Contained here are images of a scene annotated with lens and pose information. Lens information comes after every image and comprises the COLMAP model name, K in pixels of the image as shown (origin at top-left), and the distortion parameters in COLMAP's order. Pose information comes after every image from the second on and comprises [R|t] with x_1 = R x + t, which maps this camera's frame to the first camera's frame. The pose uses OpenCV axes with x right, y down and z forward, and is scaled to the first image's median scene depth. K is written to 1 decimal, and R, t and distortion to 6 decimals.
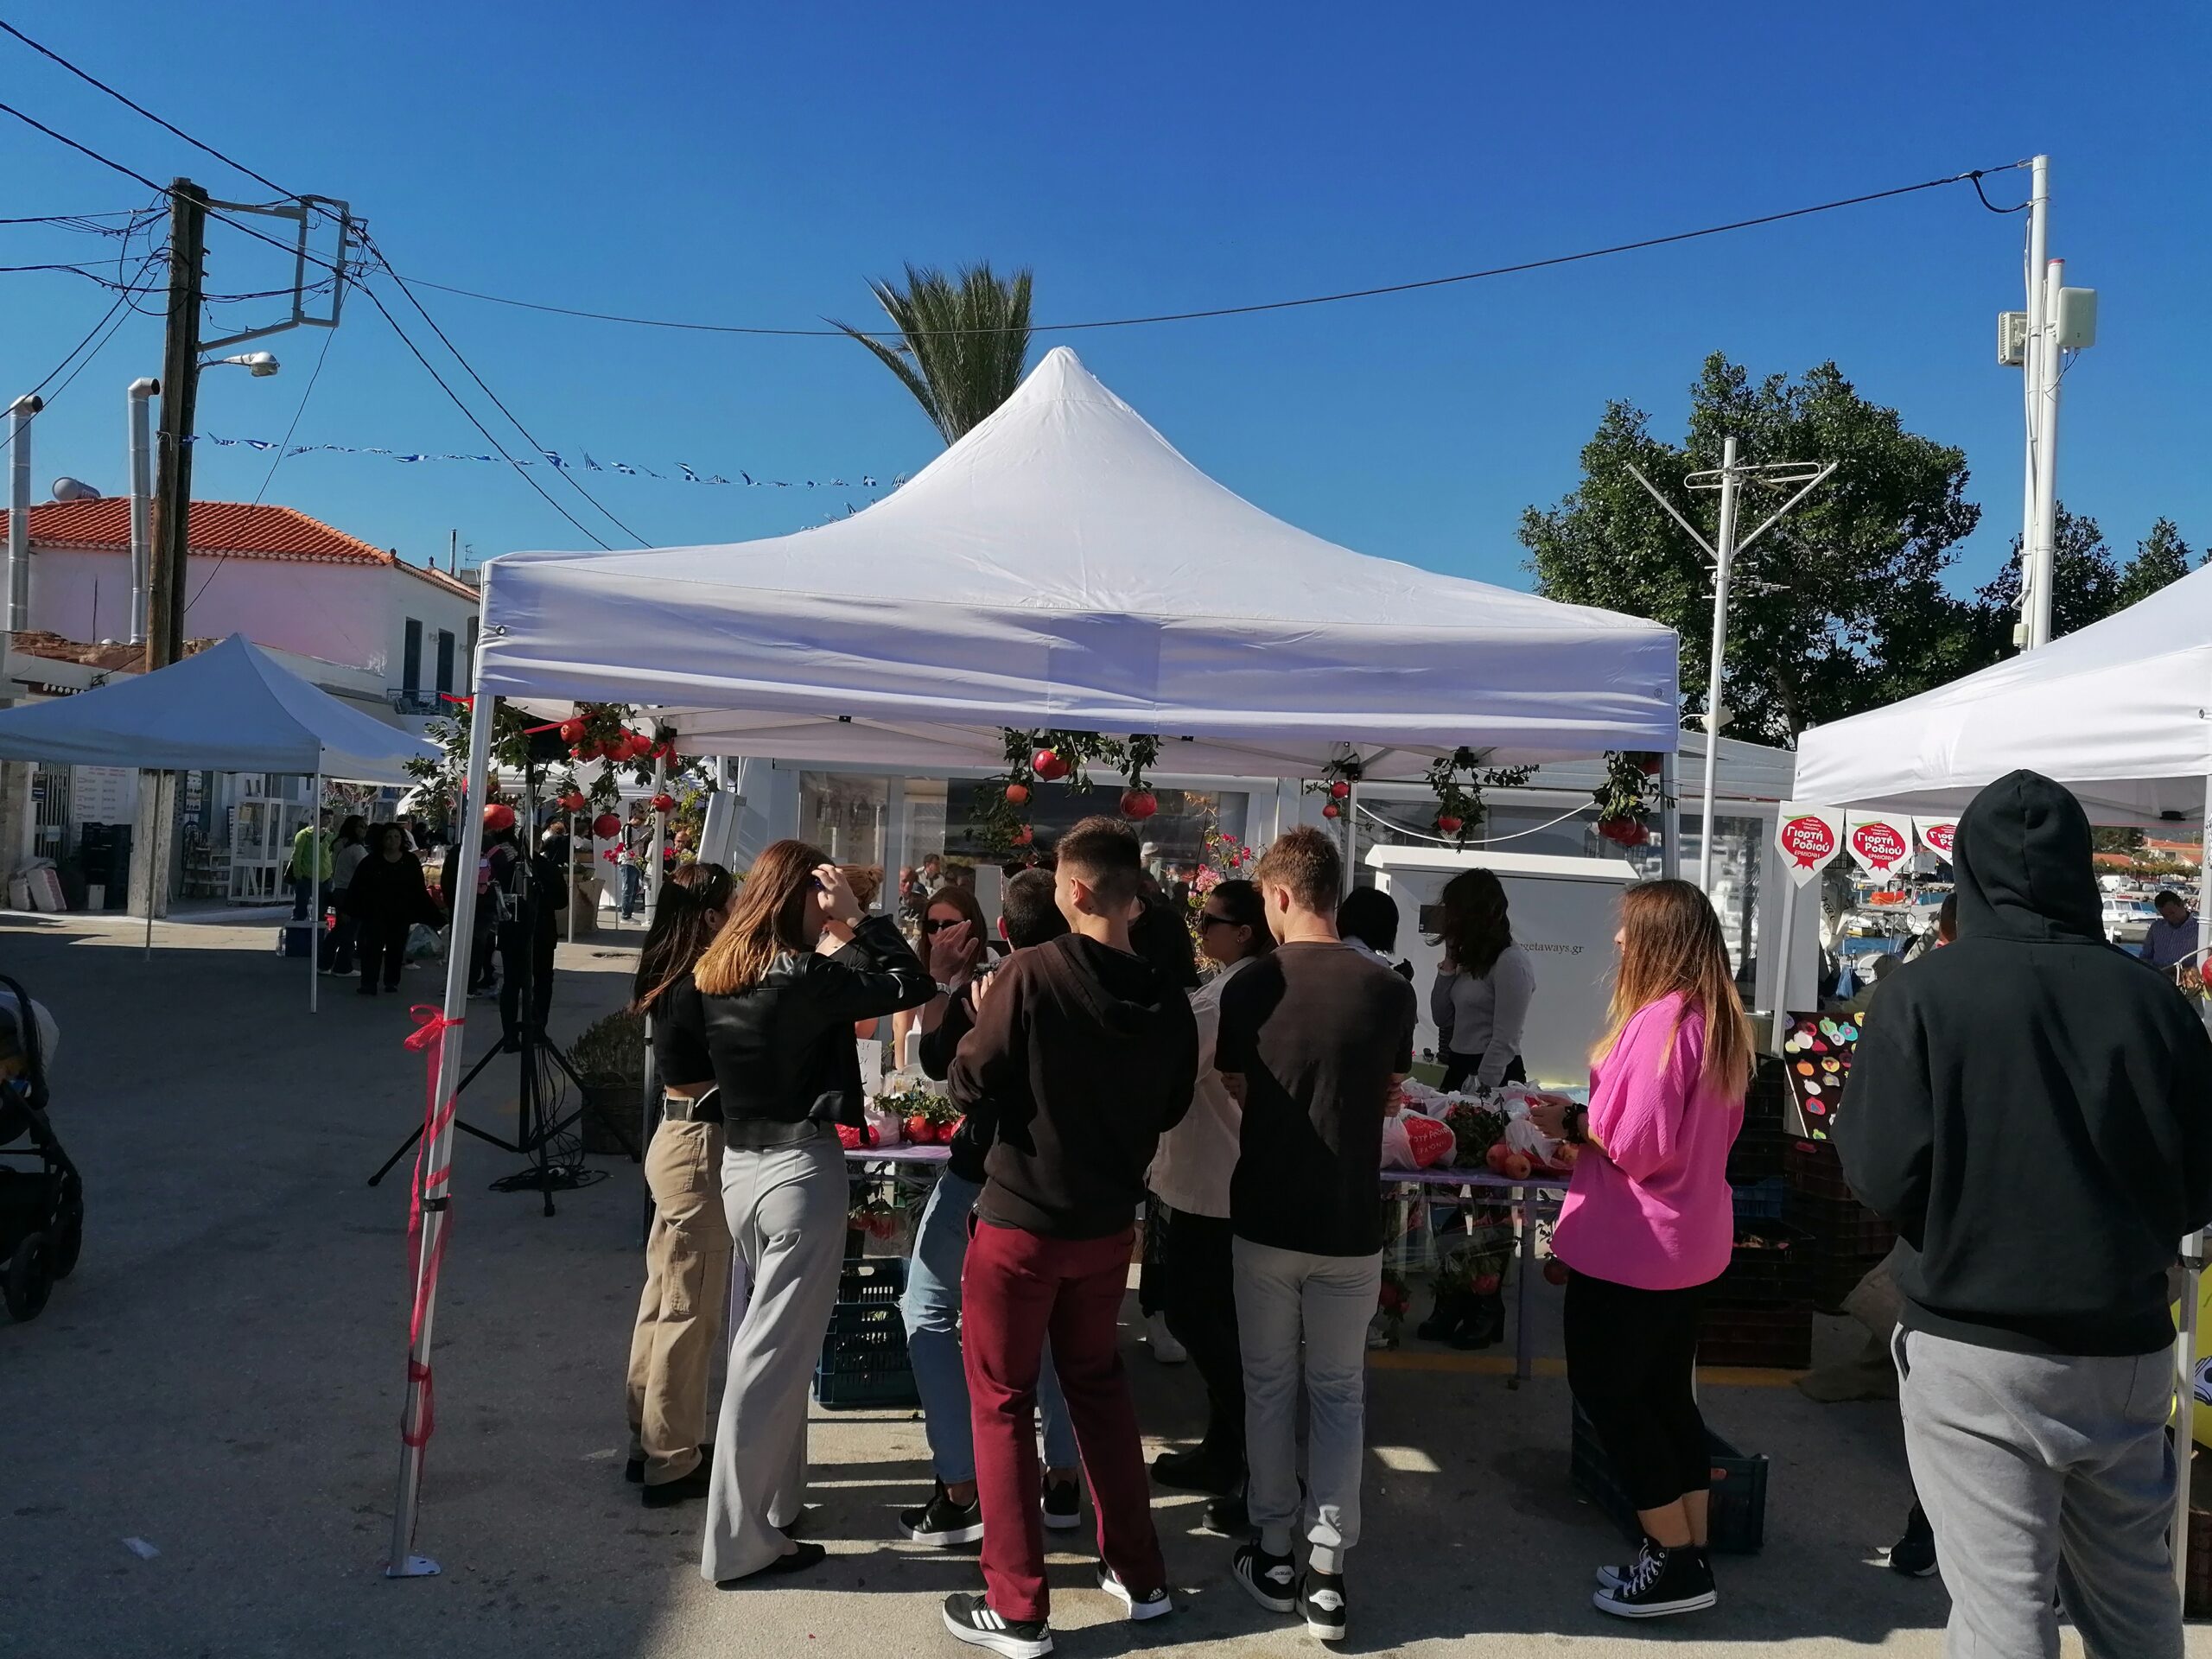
lens RADIAL K [[1777.8, 0, 1112.7], [0, 1777.8, 829.0], [0, 0, 1]] dist [0.114844, -0.166832]
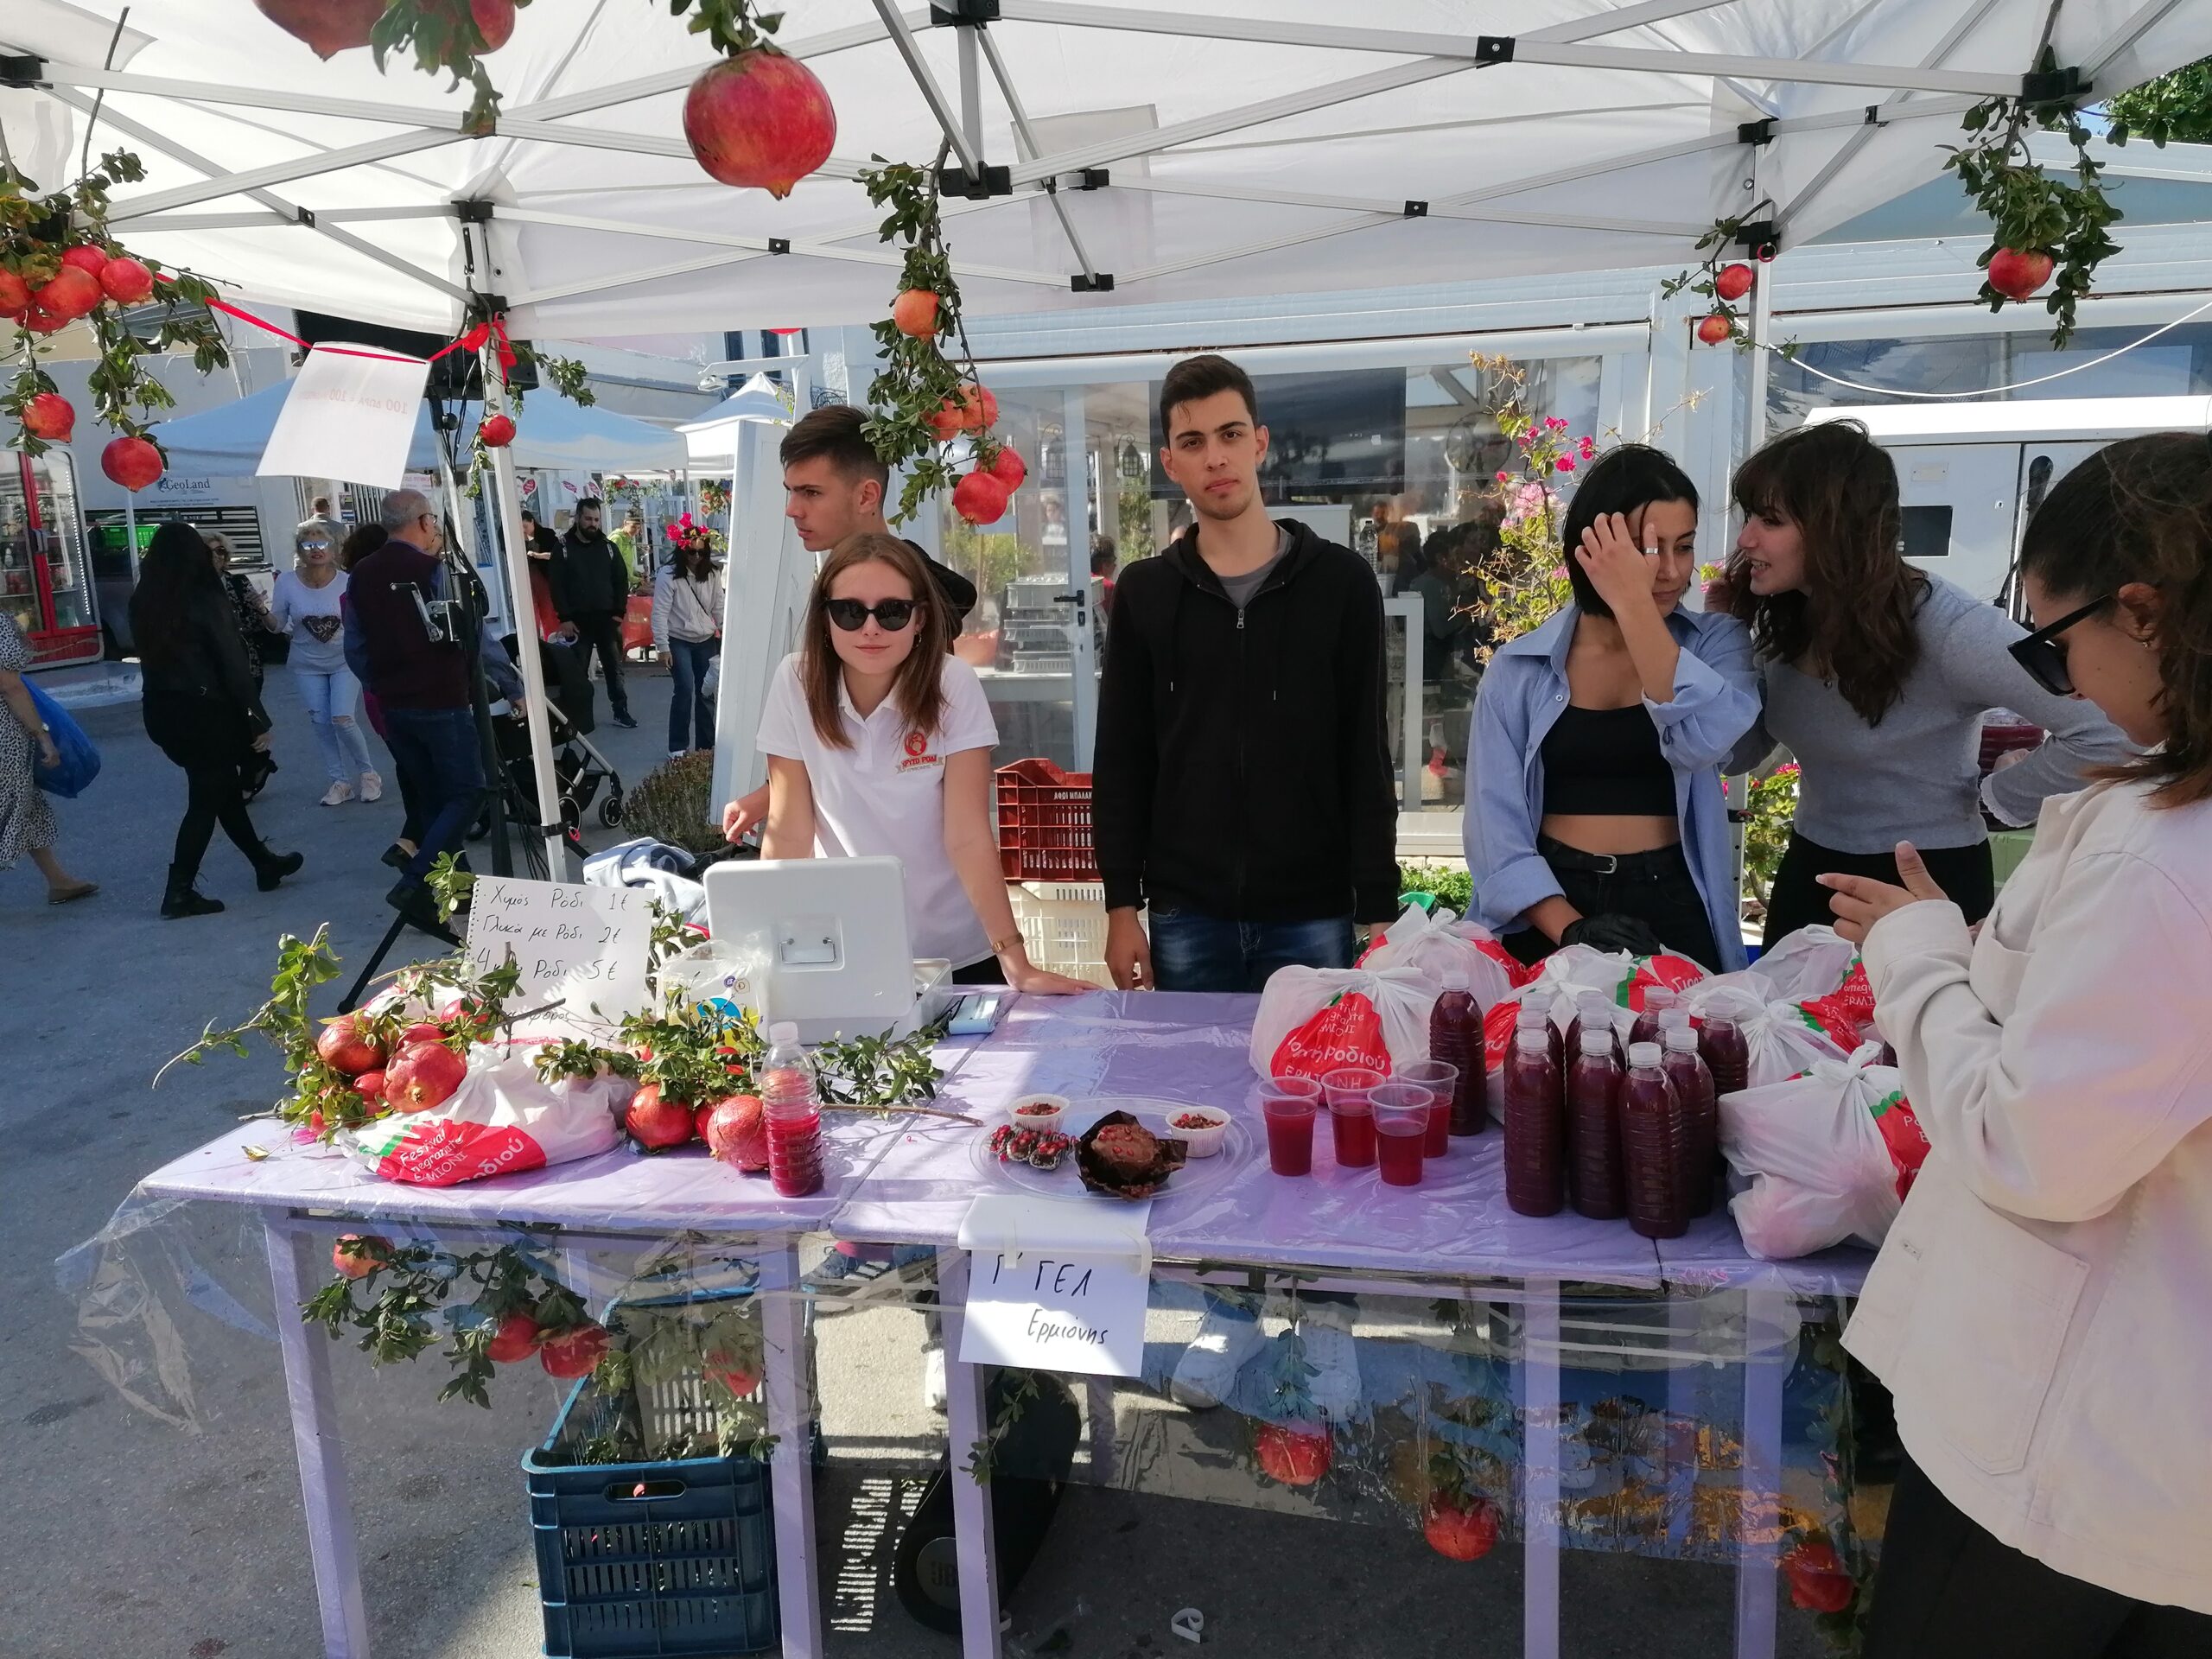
lens RADIAL K [[1778.0, 0, 1100.3], [0, 1778.0, 816.4], [0, 0, 1]] dist [0.120709, -0.164270]
pose [[0.969968, -0.036336, -0.240502, 0.073736], [0.078413, 0.982701, 0.167778, 0.025261], [0.230246, -0.181597, 0.956038, 0.462054]]
